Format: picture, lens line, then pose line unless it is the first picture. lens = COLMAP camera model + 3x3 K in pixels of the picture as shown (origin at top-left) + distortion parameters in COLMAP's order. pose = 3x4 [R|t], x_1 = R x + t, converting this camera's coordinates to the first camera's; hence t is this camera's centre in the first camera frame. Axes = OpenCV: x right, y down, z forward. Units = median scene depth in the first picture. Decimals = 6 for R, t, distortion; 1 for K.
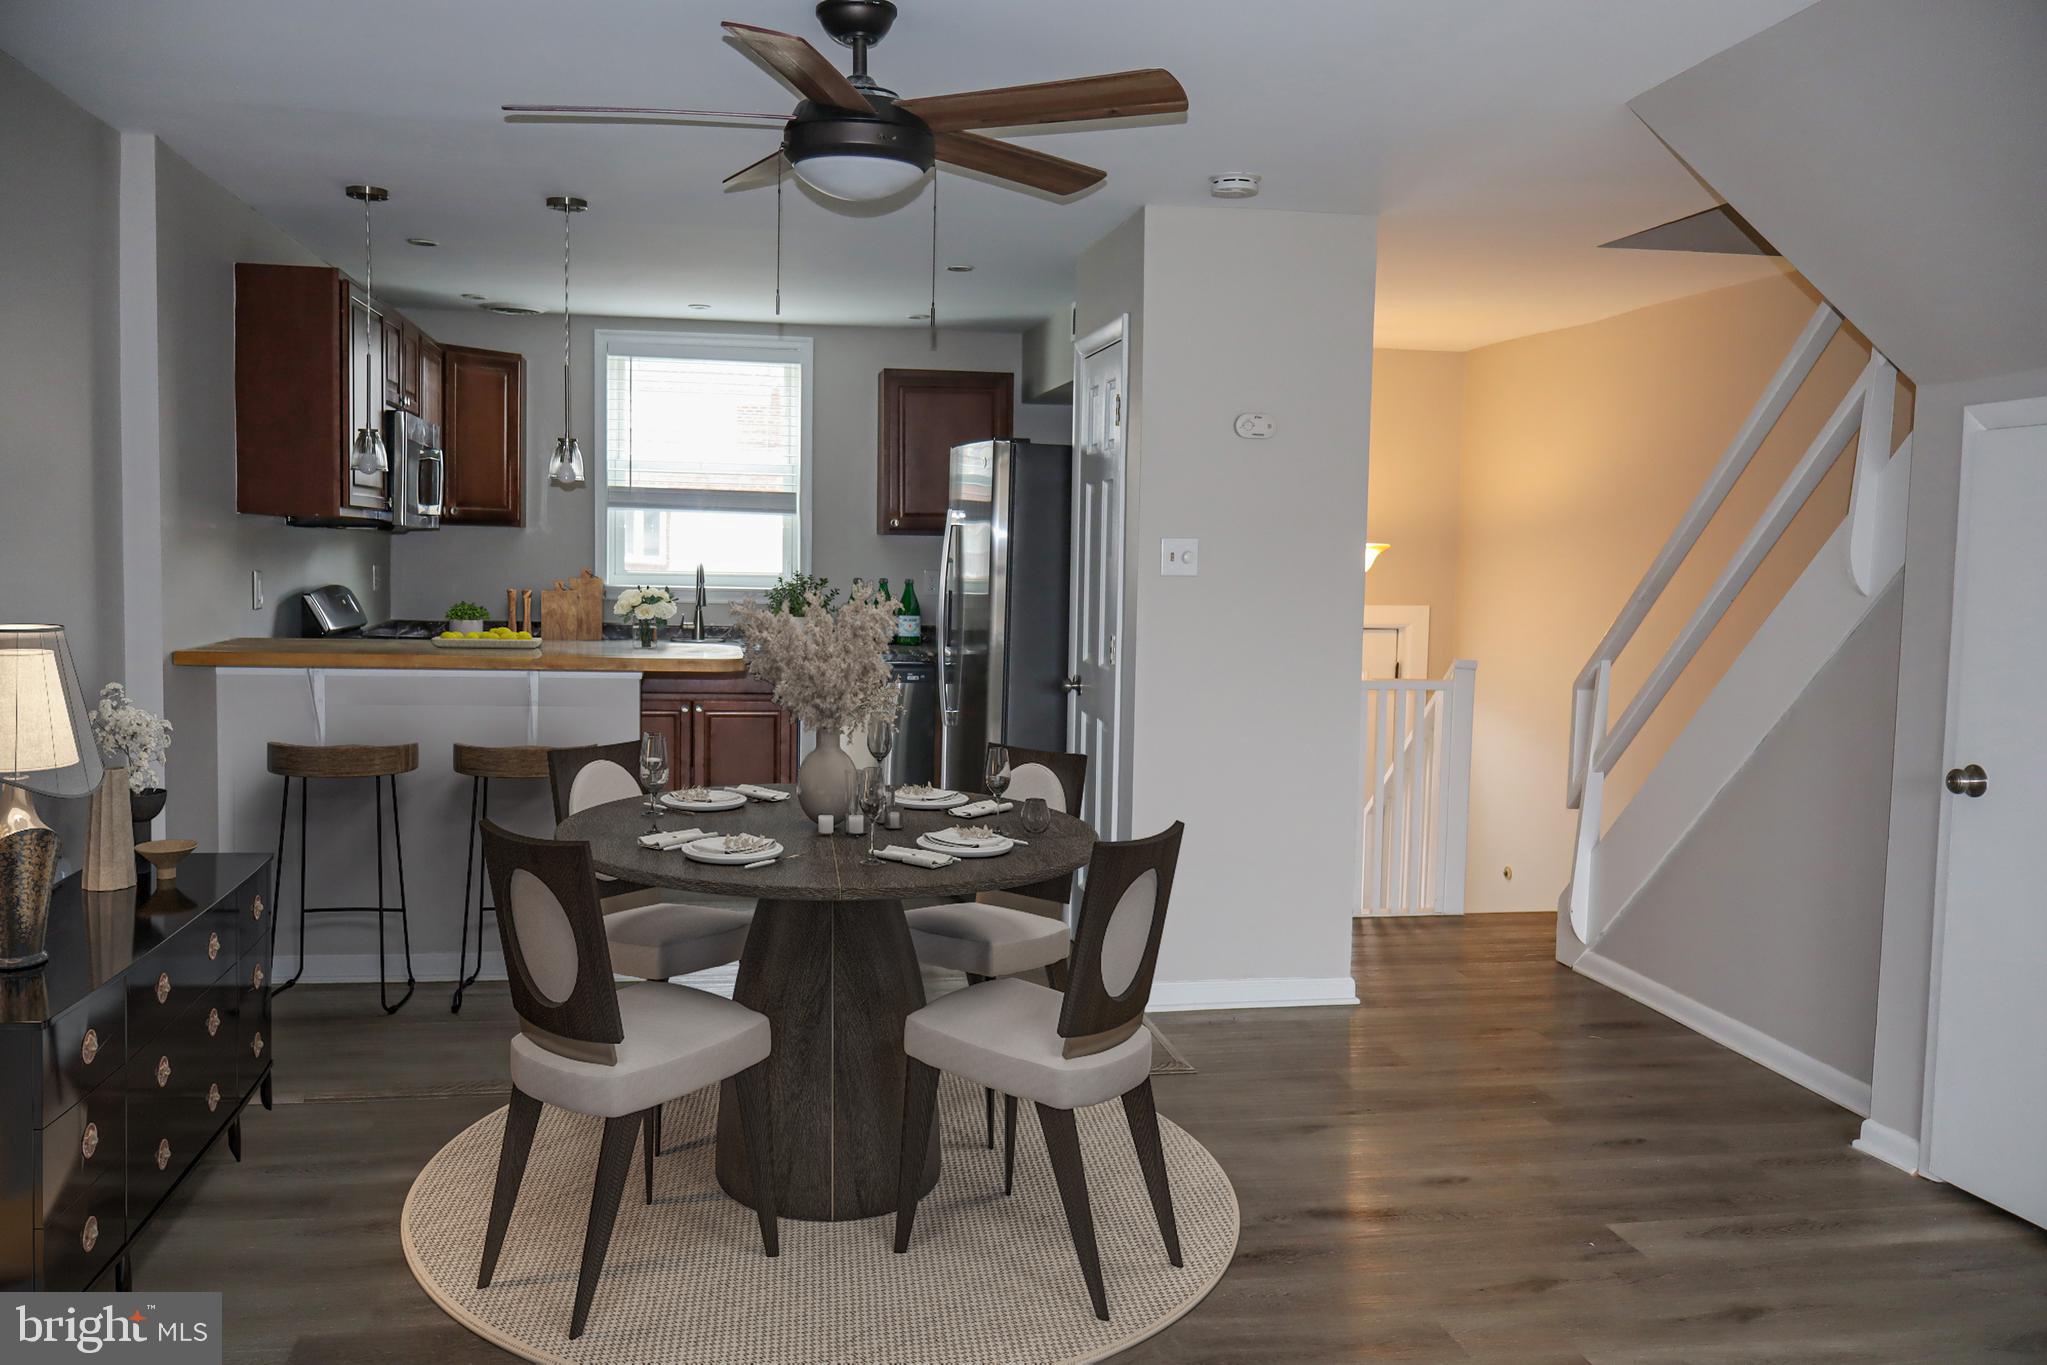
lens RADIAL K [[1726.4, 0, 1013.3], [0, 1726.4, 683.4], [0, 0, 1]] dist [-0.013641, 0.000077]
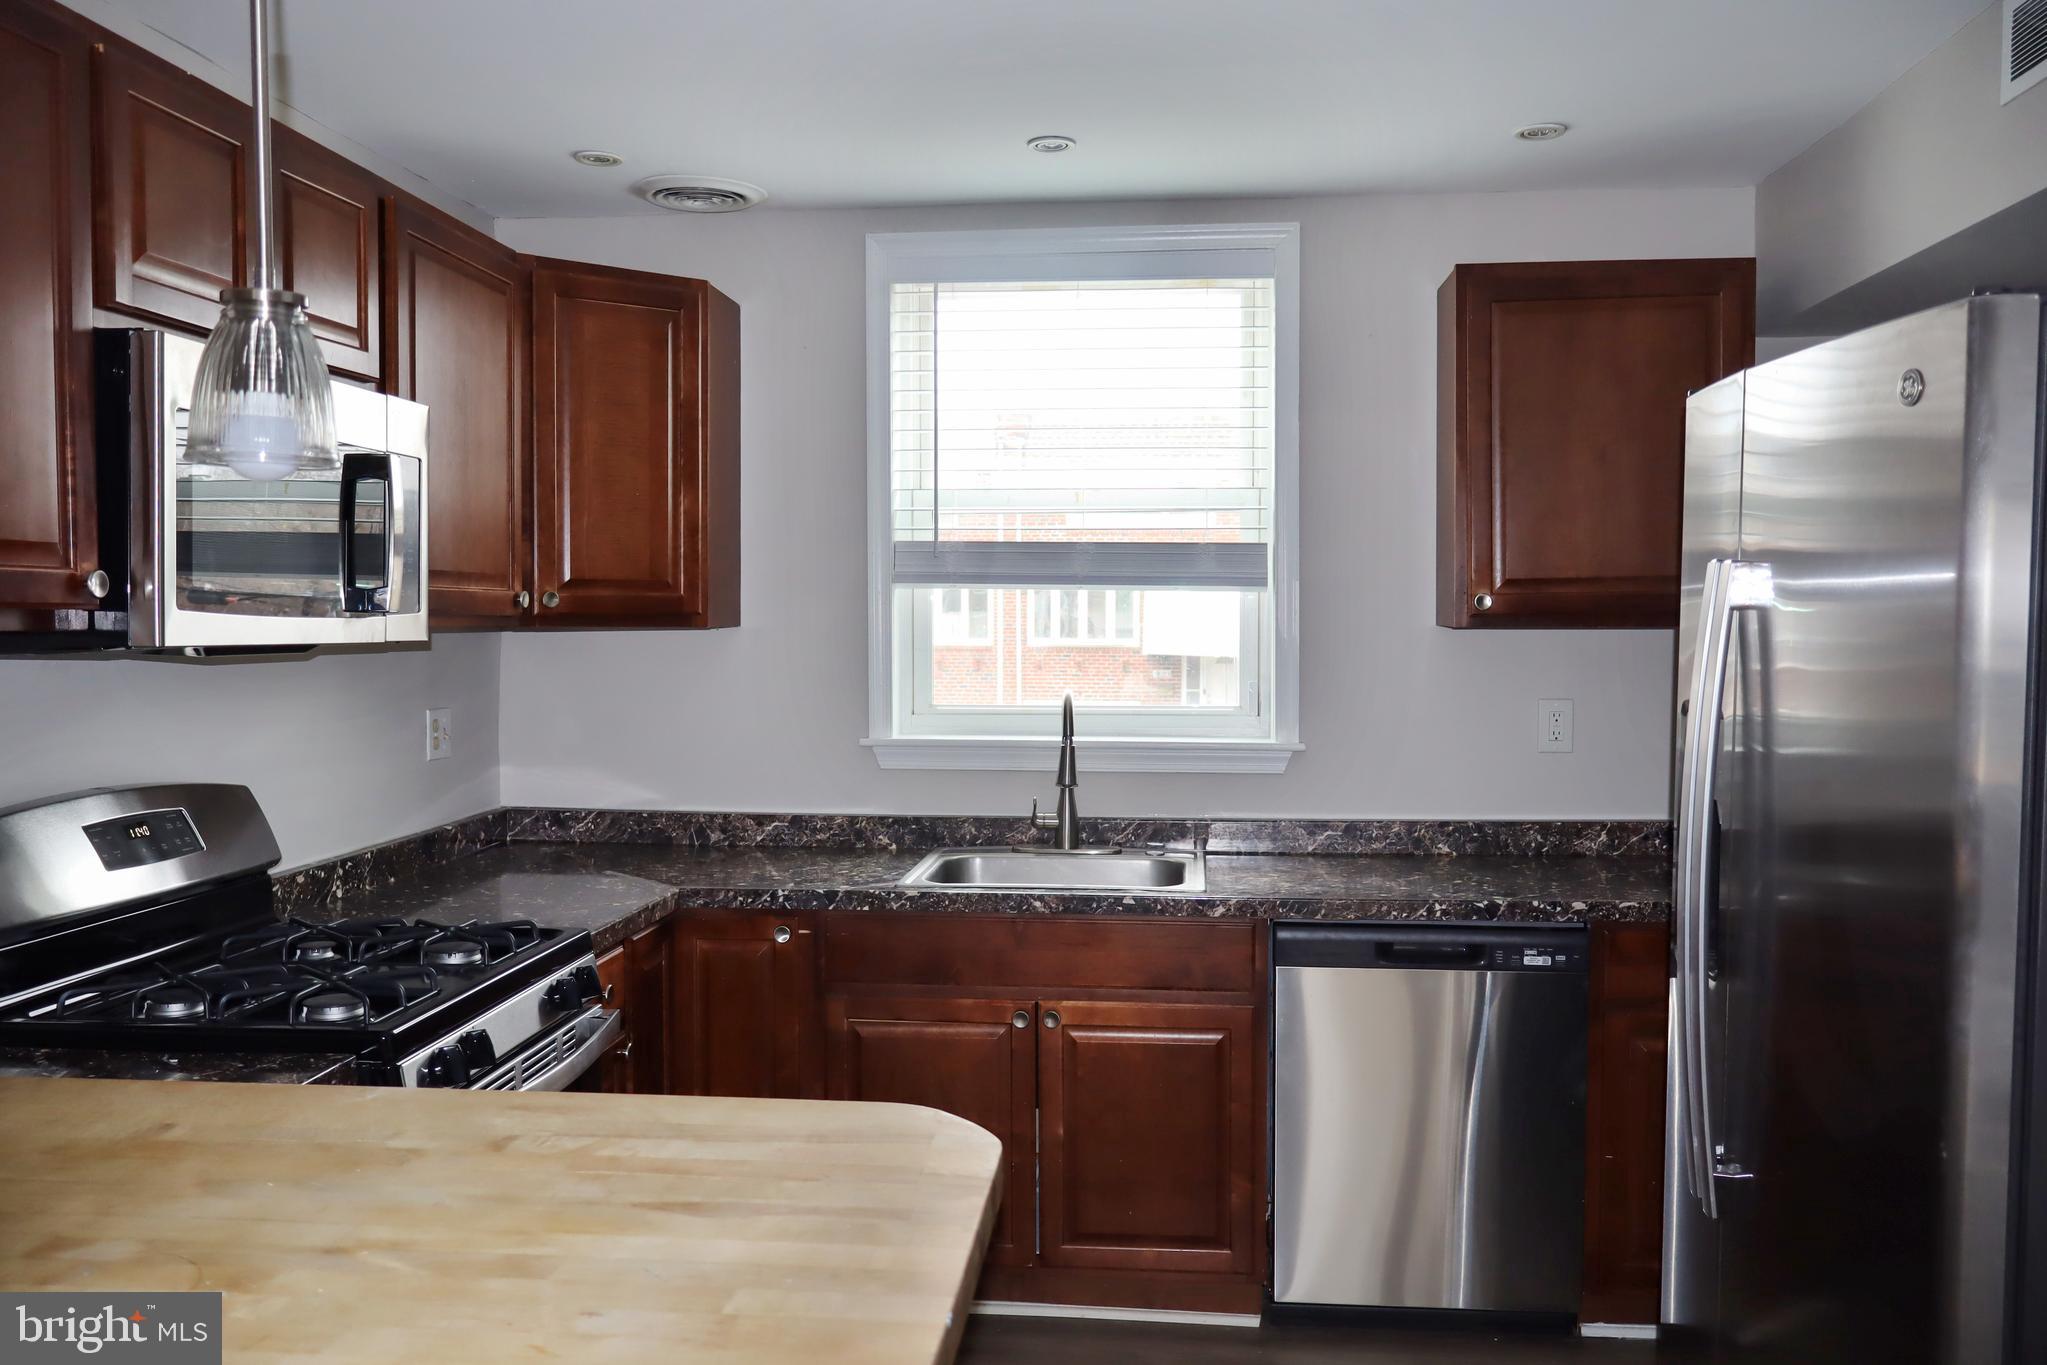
lens RADIAL K [[1726.4, 0, 1016.6], [0, 1726.4, 675.3], [0, 0, 1]] dist [-0.013641, 0.000077]
pose [[0.961522, -0.009653, -0.274557, -0.061694], [-0.002997, 0.998955, -0.045616, -0.052026], [0.274710, 0.044684, 0.960488, 0.525262]]
